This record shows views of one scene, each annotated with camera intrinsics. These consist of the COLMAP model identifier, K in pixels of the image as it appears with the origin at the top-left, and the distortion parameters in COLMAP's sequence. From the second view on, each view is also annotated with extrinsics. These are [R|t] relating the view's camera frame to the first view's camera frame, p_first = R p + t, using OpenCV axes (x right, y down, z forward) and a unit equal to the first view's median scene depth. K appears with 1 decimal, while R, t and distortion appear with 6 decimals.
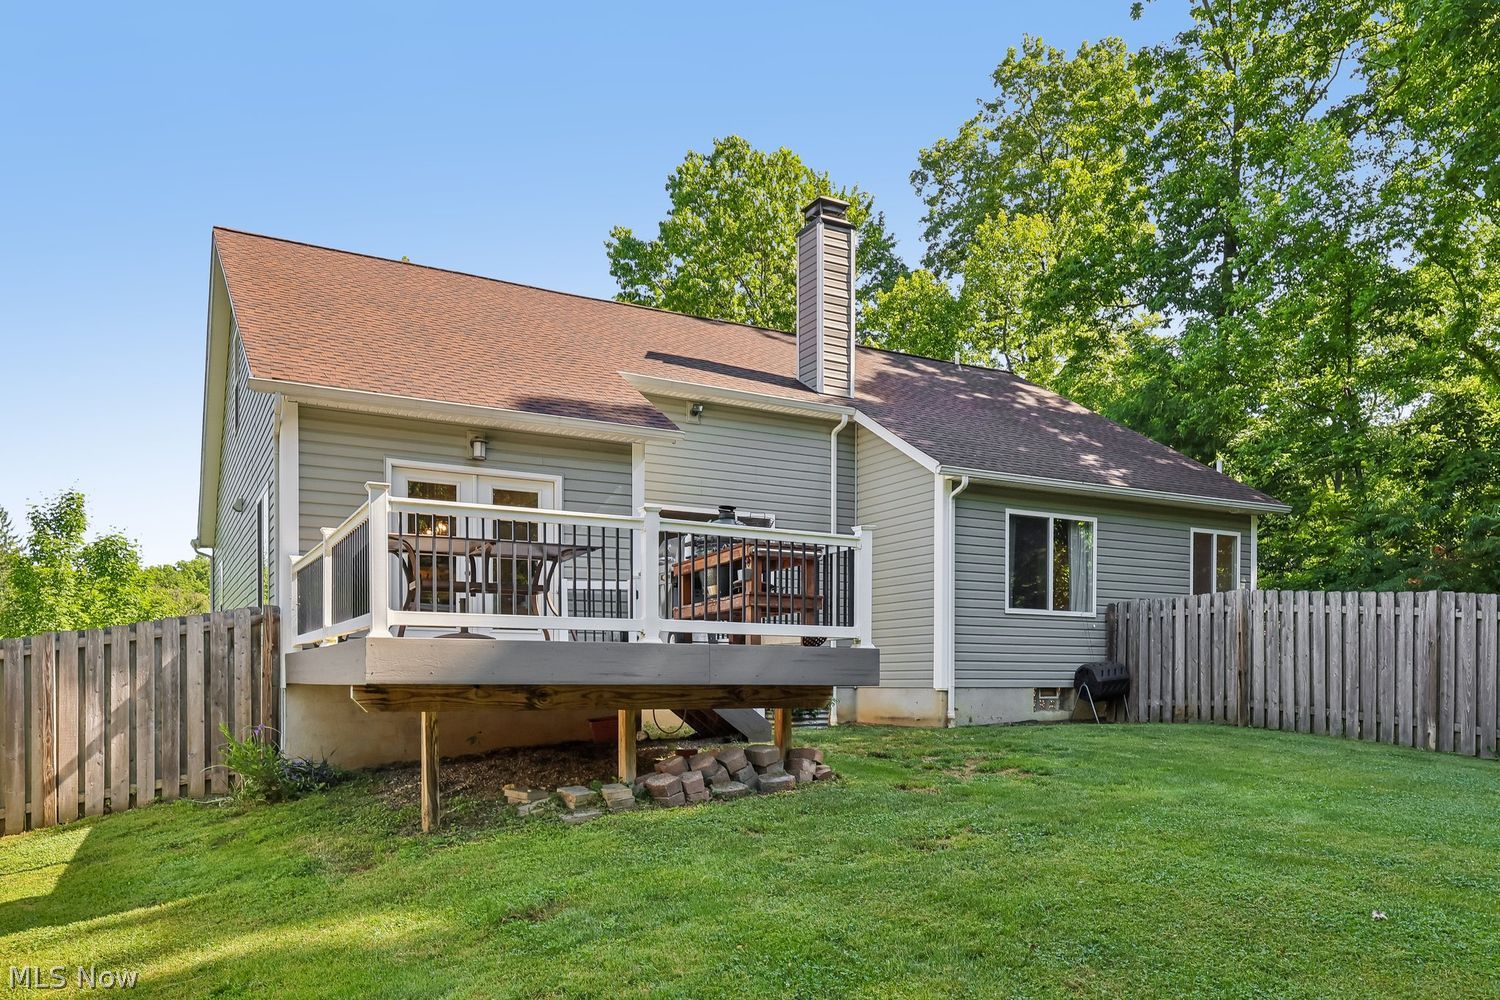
lens RADIAL K [[1093.9, 0, 714.5], [0, 1093.9, 574.1], [0, 0, 1]] dist [0.001414, 0.001970]
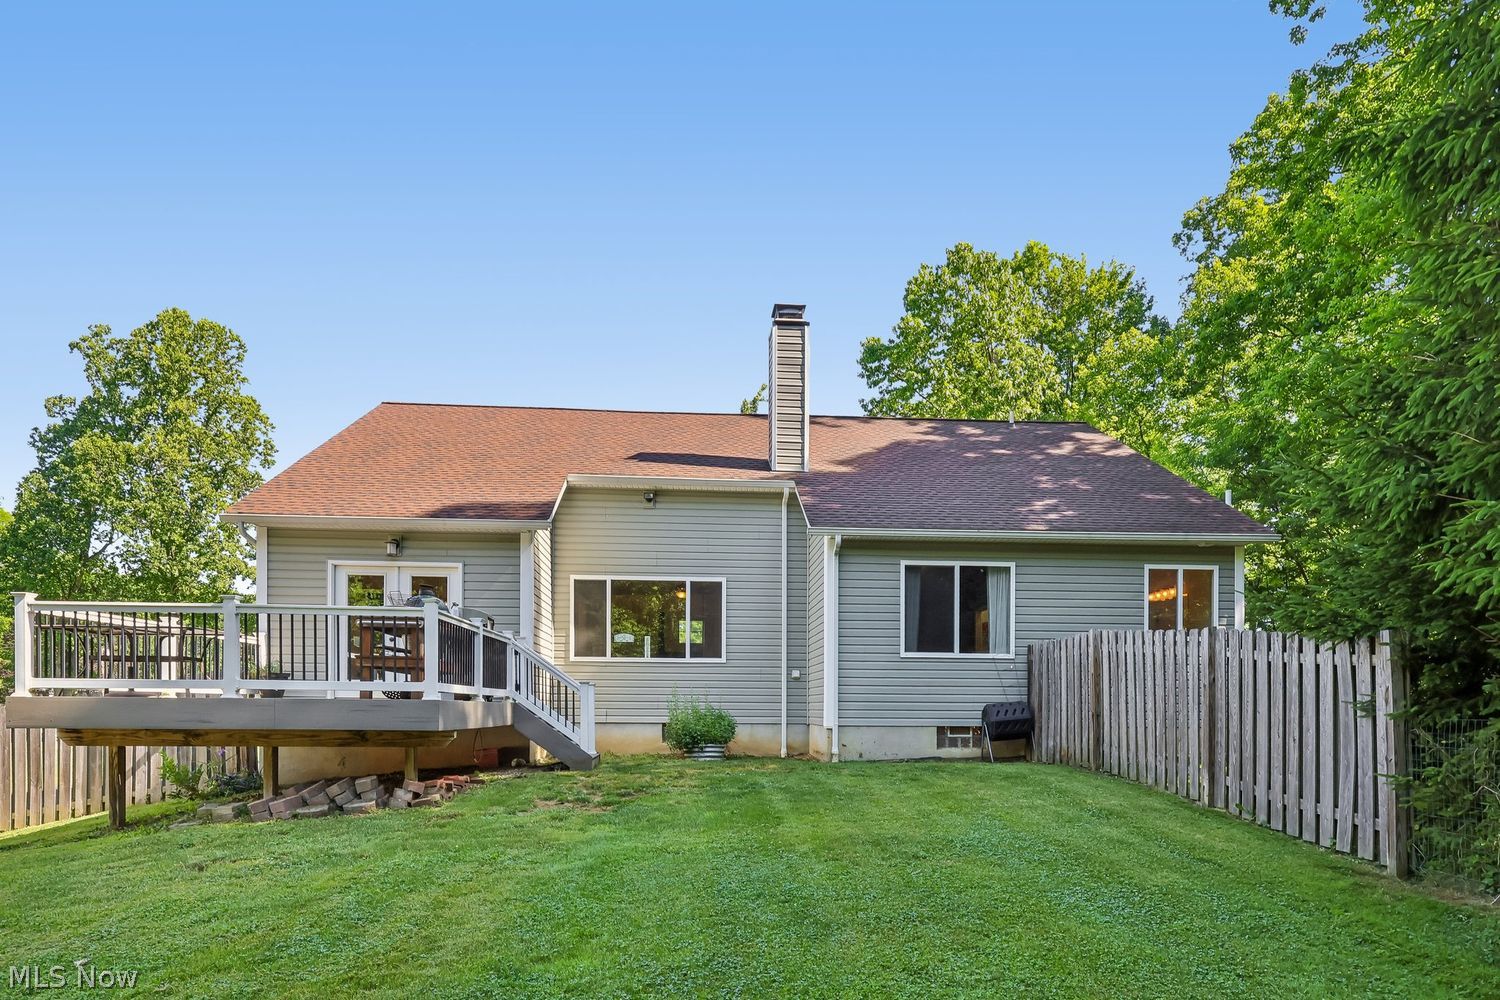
lens RADIAL K [[880.0, 0, 744.4], [0, 880.0, 603.0], [0, 0, 1]] dist [0.006623, -0.000208]
pose [[0.907352, -0.045741, -0.417876, 0.484133], [0.037674, 0.998911, -0.027538, 0.000420], [0.418680, 0.009244, 0.908087, 0.143499]]
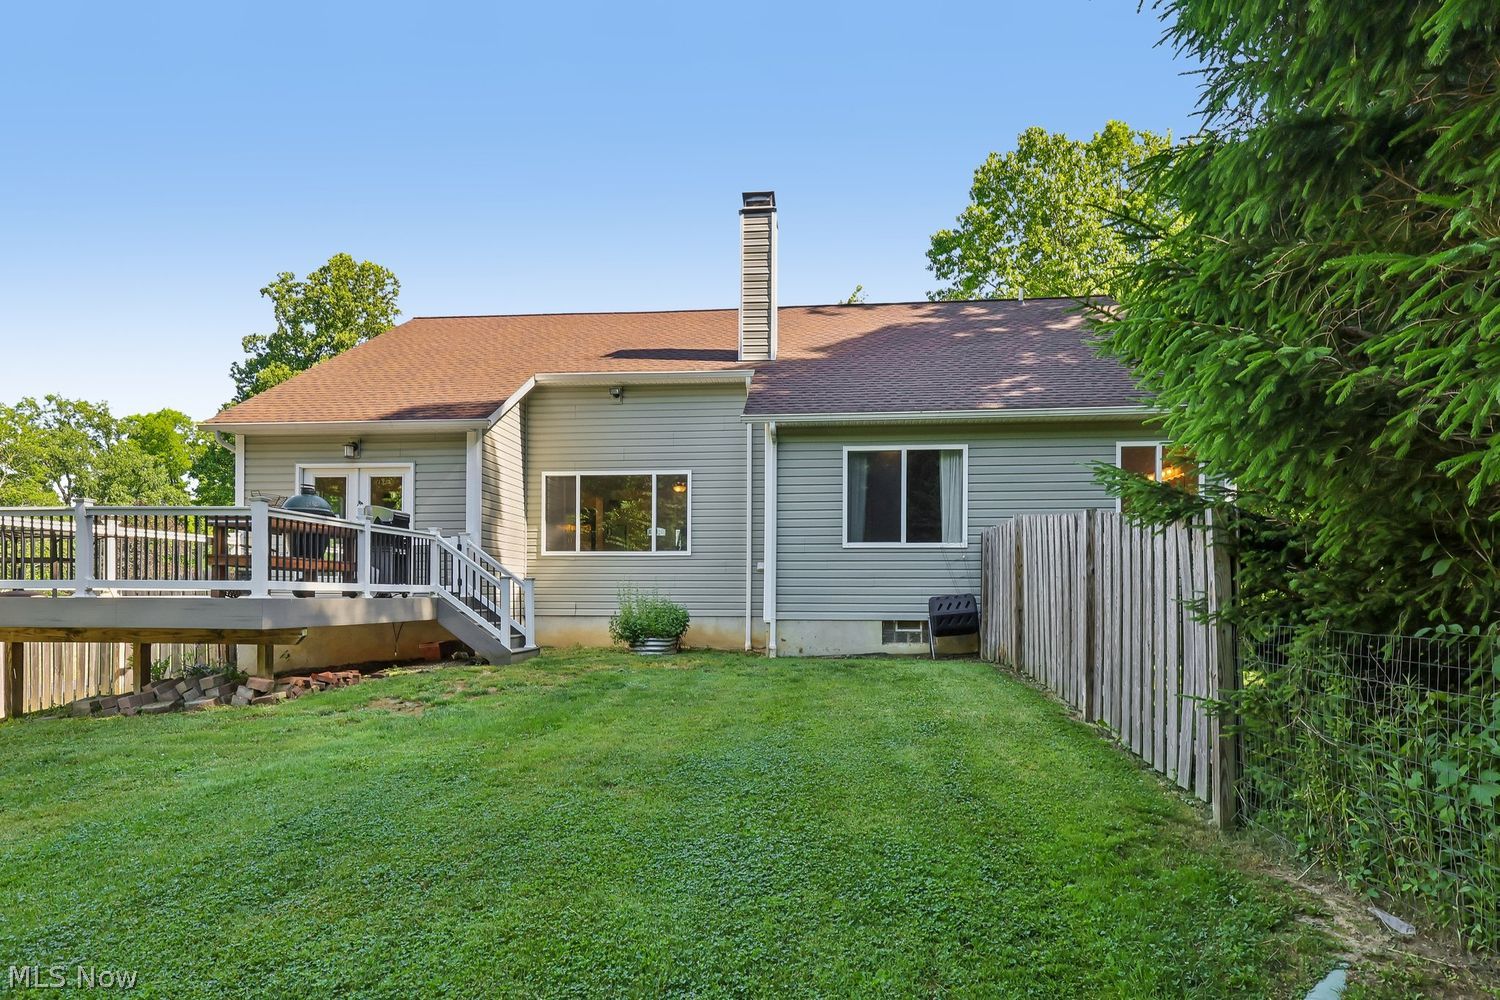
lens RADIAL K [[816.2, 0, 750.0], [0, 816.2, 500.0], [0, 0, 1]] dist [0.005775, 0.000326]
pose [[0.825444, -0.064283, -0.560812, 0.617865], [0.055848, 0.997920, -0.032186, 0.010474], [0.561715, -0.004752, 0.827317, 0.310725]]
